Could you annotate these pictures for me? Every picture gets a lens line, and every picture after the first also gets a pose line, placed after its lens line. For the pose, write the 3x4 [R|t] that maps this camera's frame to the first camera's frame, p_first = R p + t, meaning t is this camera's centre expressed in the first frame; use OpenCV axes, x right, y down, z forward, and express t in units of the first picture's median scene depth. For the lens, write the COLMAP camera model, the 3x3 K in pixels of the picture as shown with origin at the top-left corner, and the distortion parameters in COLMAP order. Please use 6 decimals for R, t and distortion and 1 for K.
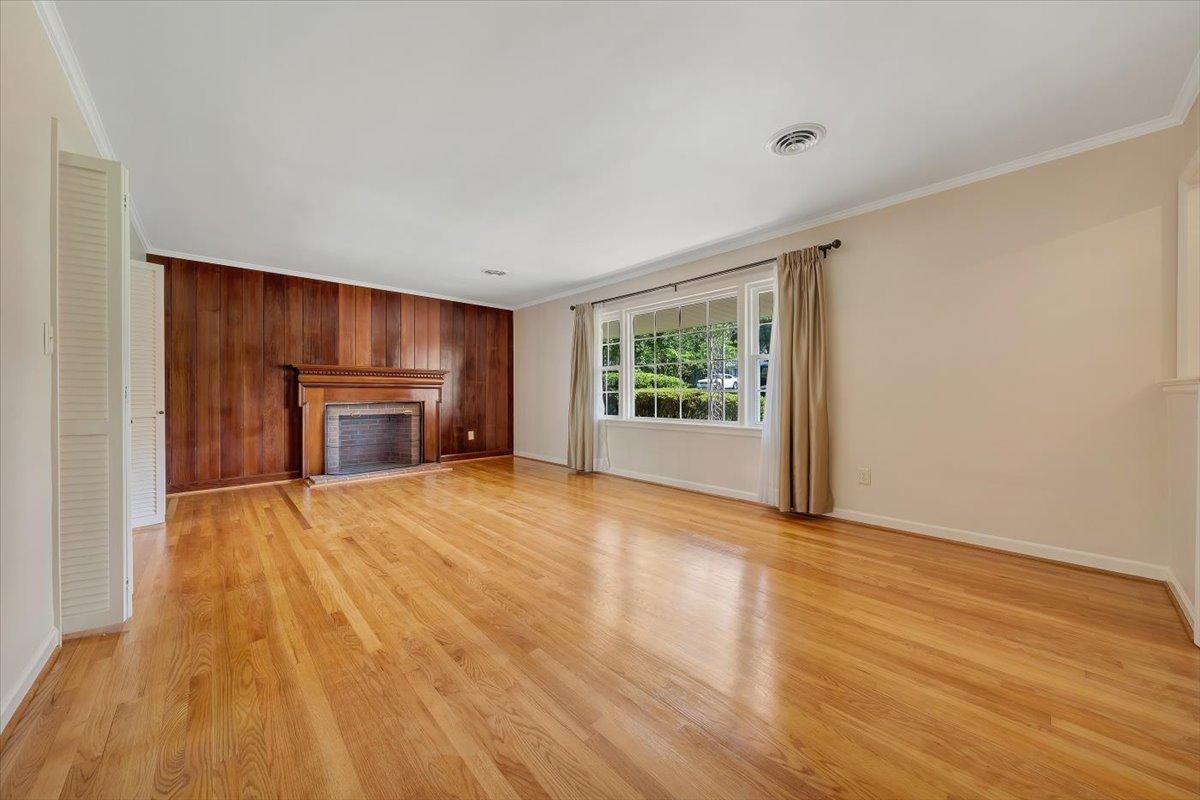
lens RADIAL K [[424.2, 0, 600.1], [0, 424.2, 395.9], [0, 0, 1]] dist [-0.001214, -0.000050]
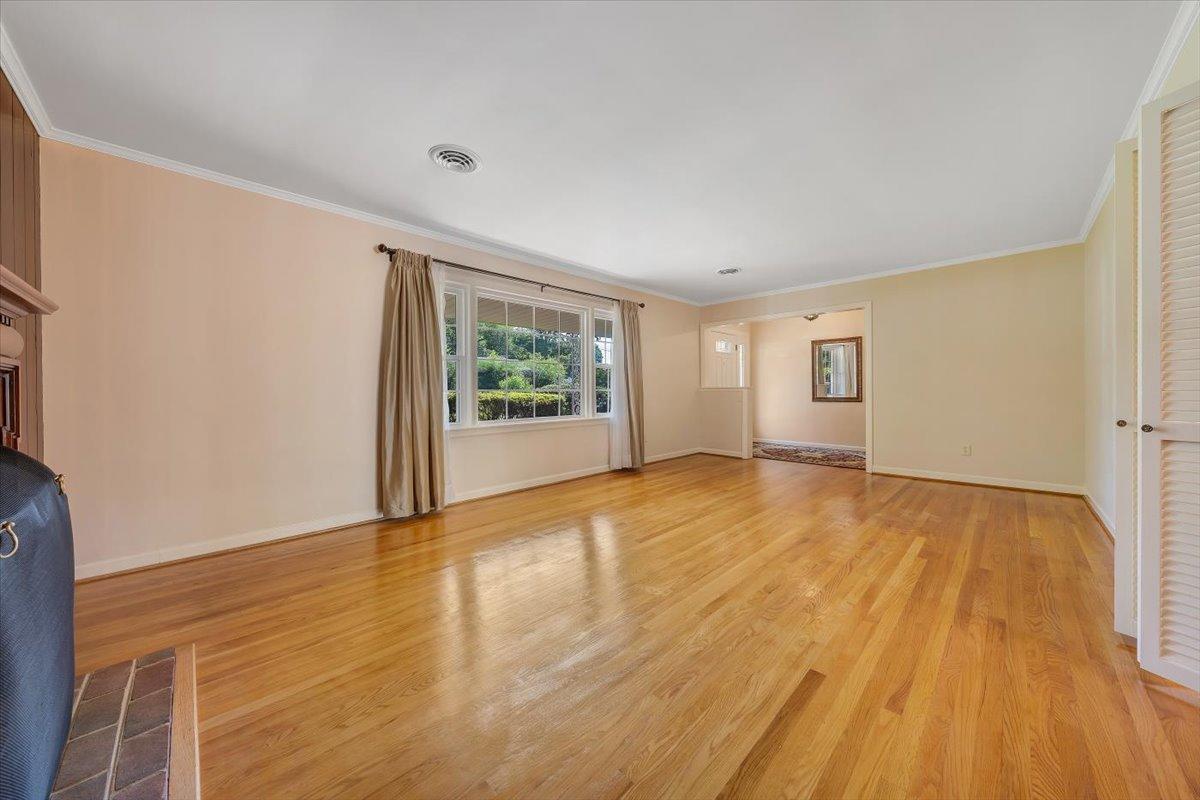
lens RADIAL K [[417.4, 0, 604.1], [0, 417.4, 393.8], [0, 0, 1]] dist [-0.001531, 0.000058]
pose [[-0.055007, -0.001752, 0.998484, -1.111439], [0.013910, 0.999900, 0.002521, -0.004699], [-0.998389, 0.014028, -0.054977, 1.226081]]
